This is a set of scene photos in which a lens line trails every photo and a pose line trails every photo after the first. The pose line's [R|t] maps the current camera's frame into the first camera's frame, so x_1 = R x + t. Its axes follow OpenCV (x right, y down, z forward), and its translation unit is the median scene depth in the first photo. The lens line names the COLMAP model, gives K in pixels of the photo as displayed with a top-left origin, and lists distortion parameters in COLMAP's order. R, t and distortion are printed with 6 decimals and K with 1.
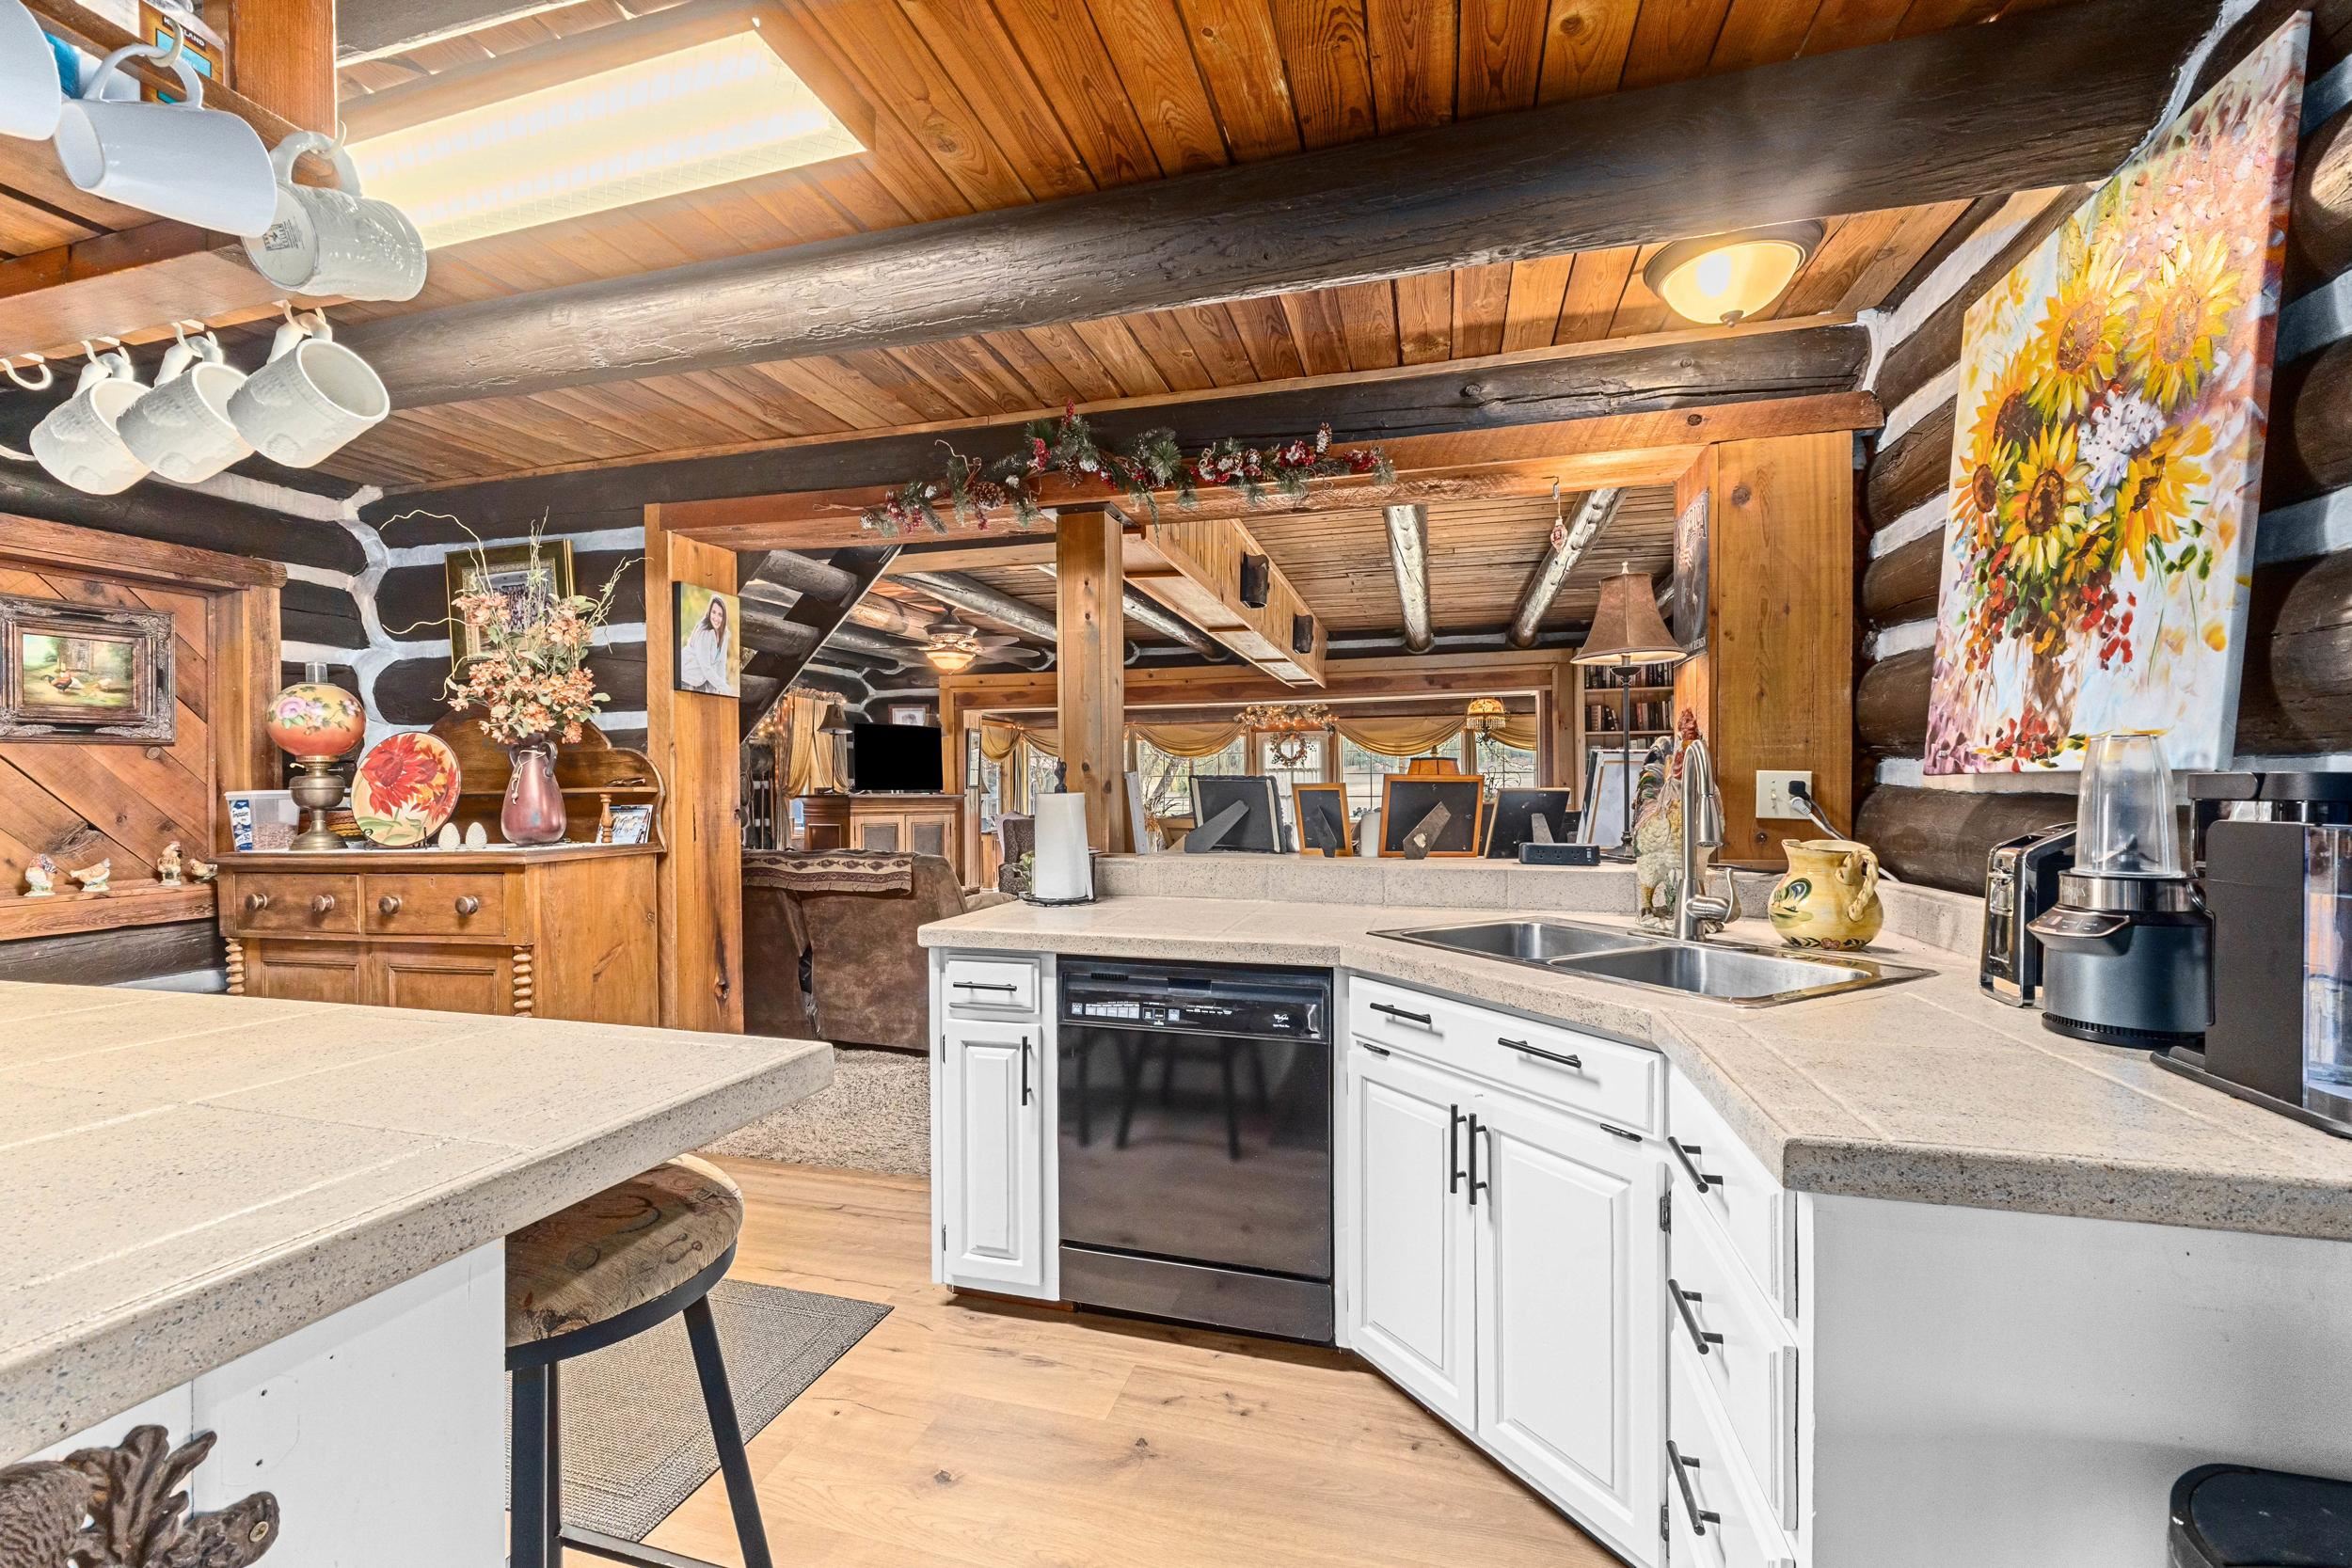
lens RADIAL K [[983.2, 0, 1157.3], [0, 983.2, 785.2], [0, 0, 1]] dist [-0.003218, -0.000556]
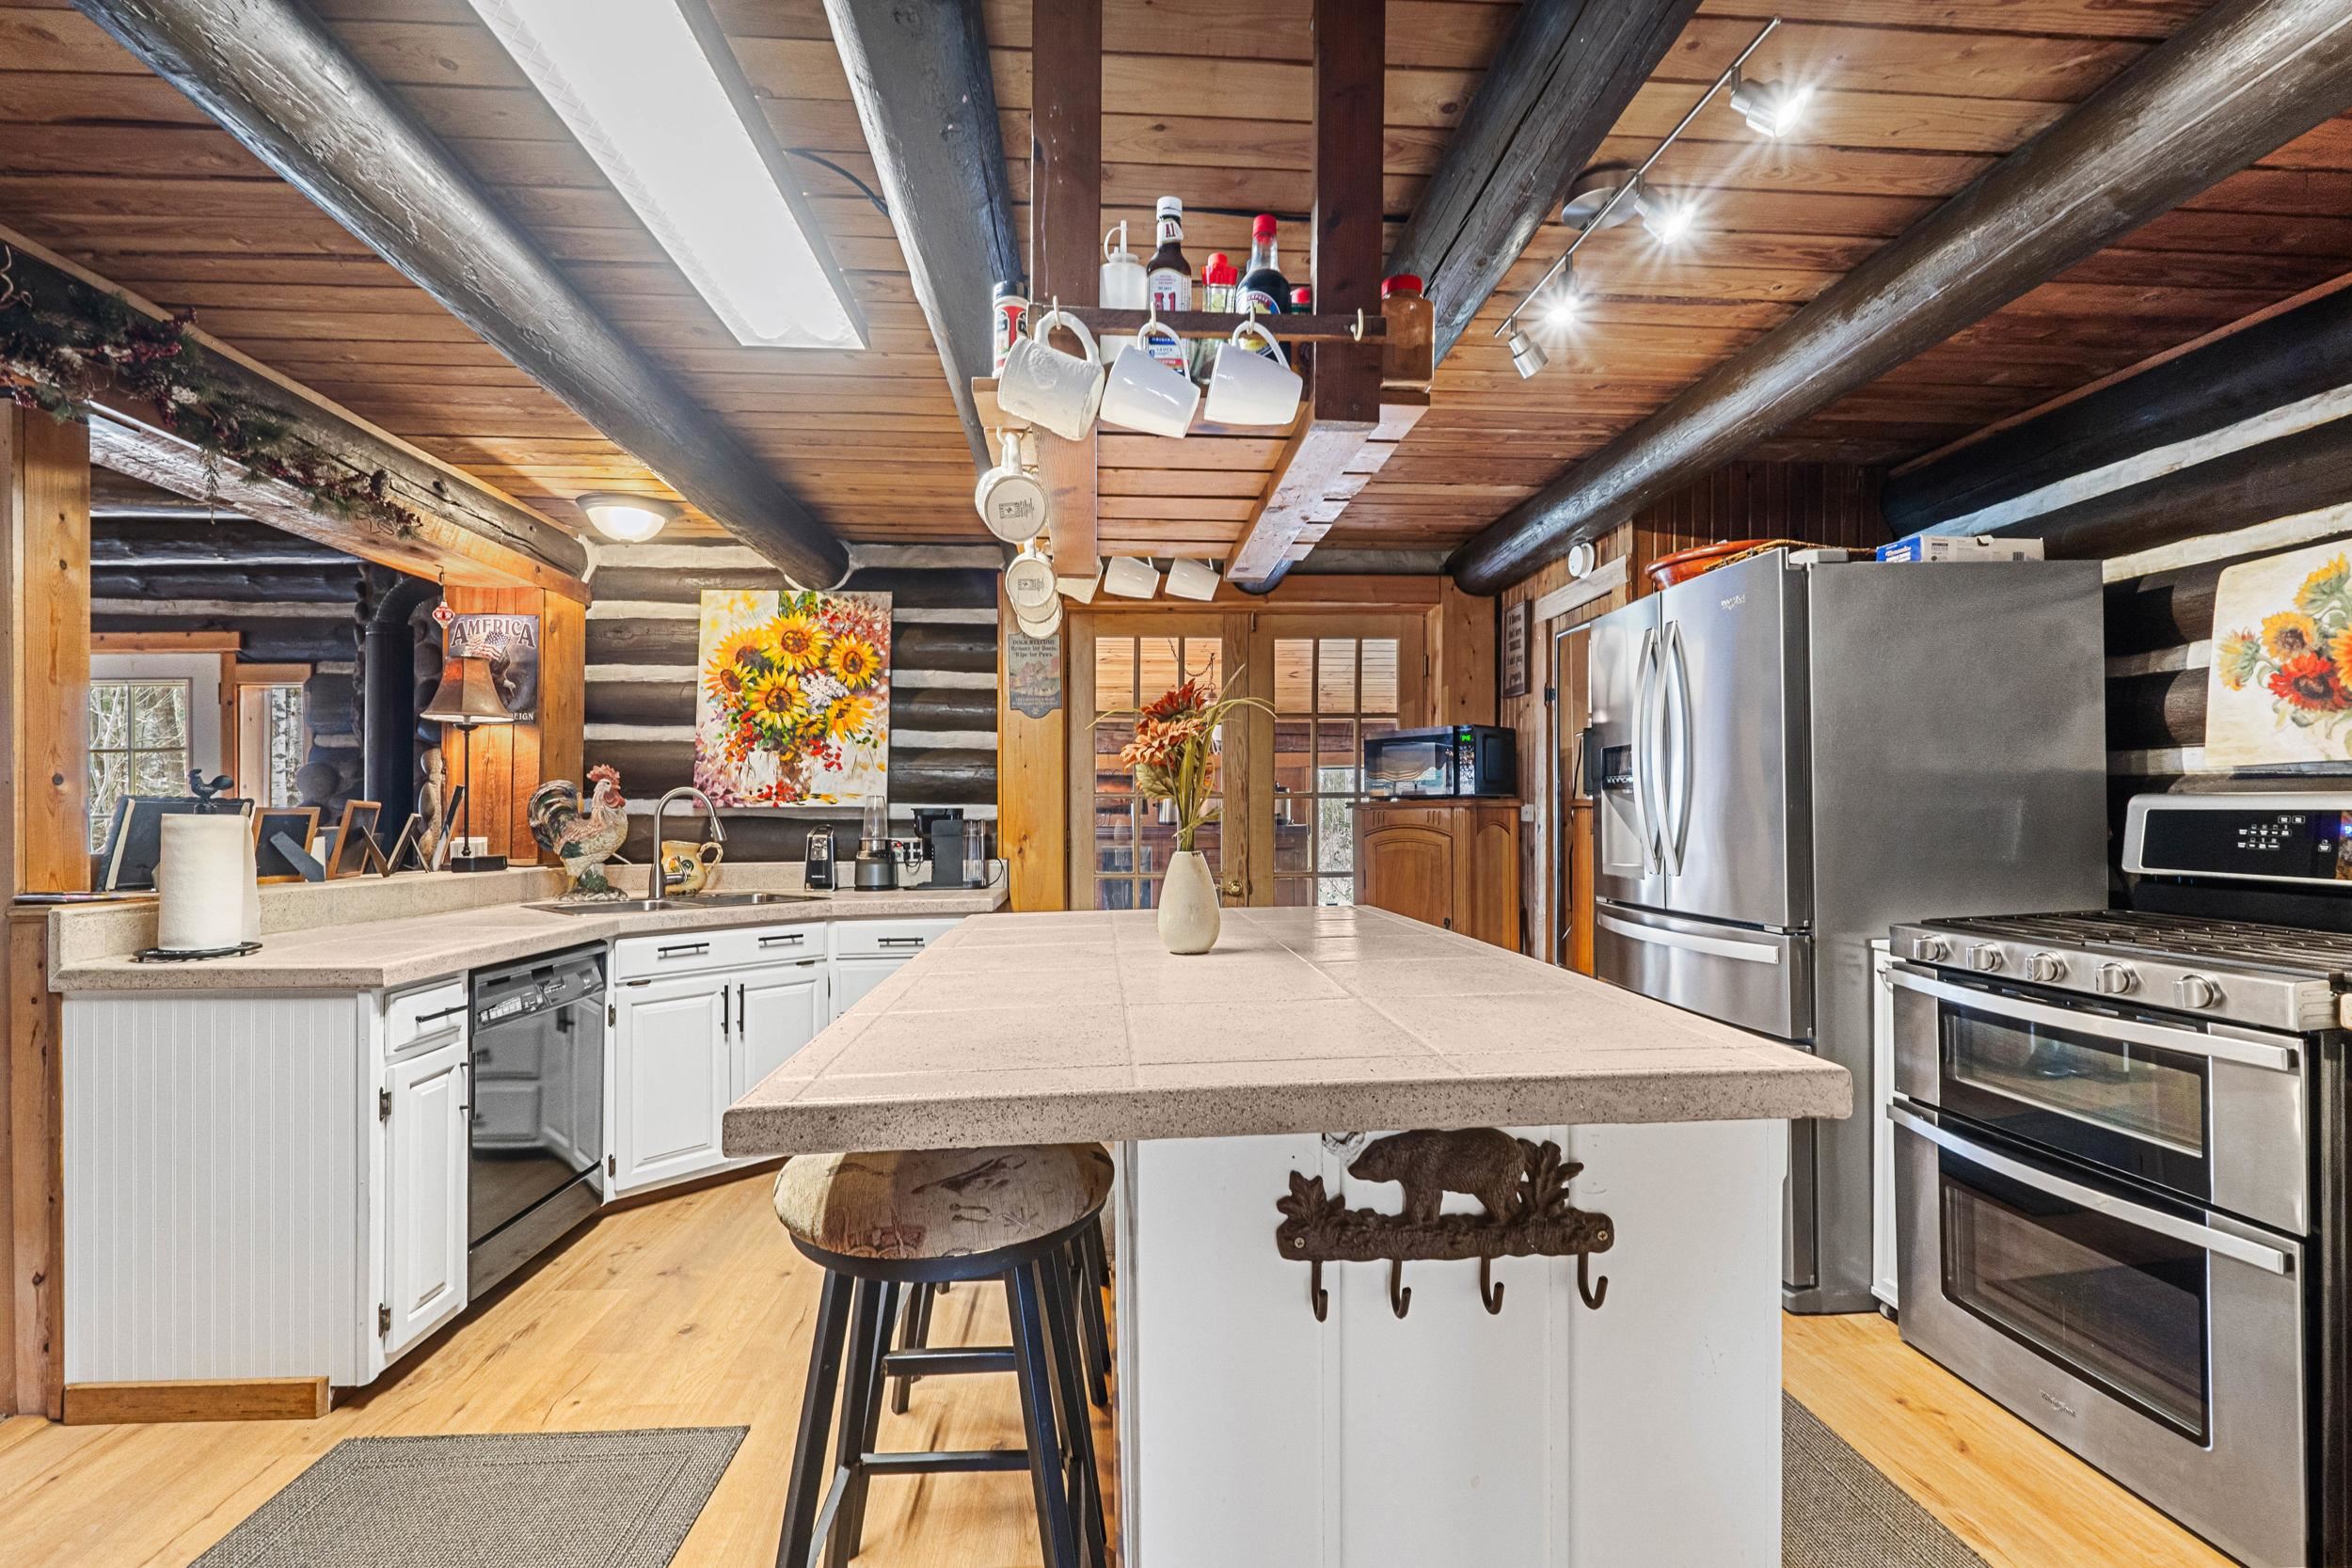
lens RADIAL K [[983.2, 0, 1157.3], [0, 983.2, 785.2], [0, 0, 1]] dist [-0.003218, -0.000556]
pose [[-0.310678, 0.032724, 0.949952, -1.006620], [0.001330, 0.999421, -0.033993, 0.009951], [-0.950514, -0.009297, -0.310542, 0.483409]]
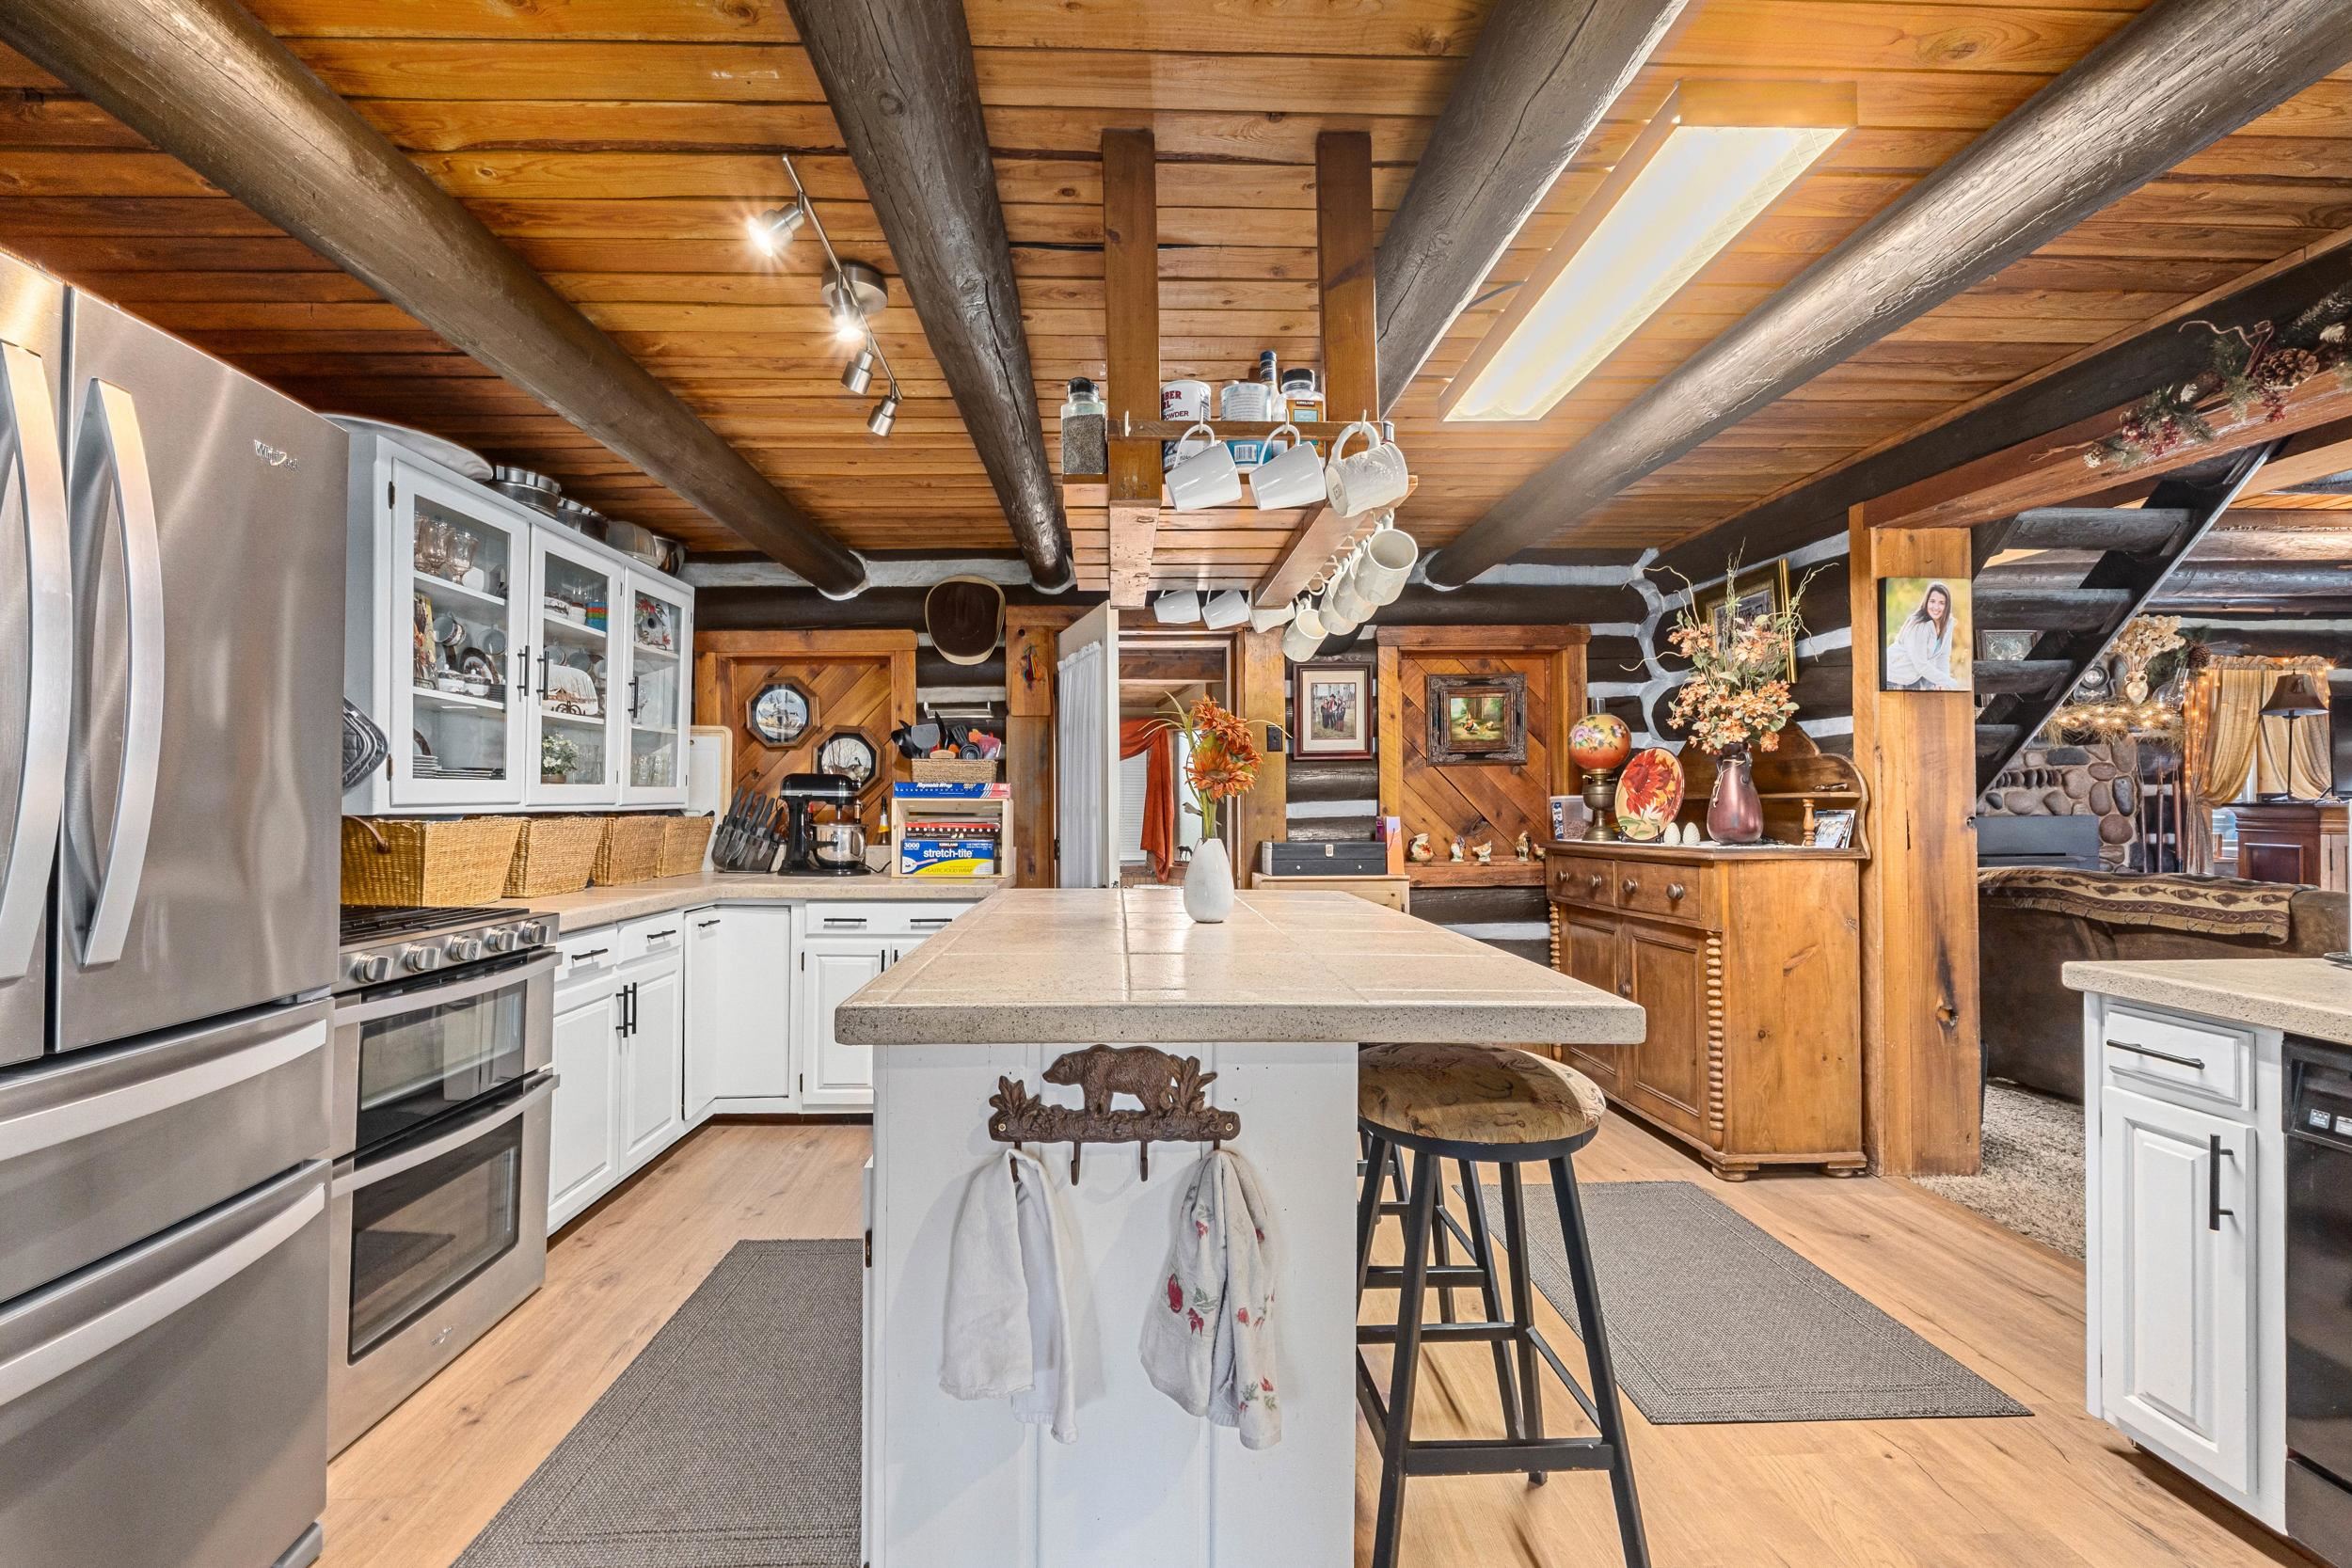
lens RADIAL K [[1010.5, 0, 1180.1], [0, 1010.5, 798.1], [0, 0, 1]] dist [-0.001641, -0.000183]
pose [[0.325889, 0.002163, -0.945405, 0.238833], [0.003275, 0.999989, 0.003417, 0.002420], [0.945402, -0.004210, 0.325879, 0.030293]]
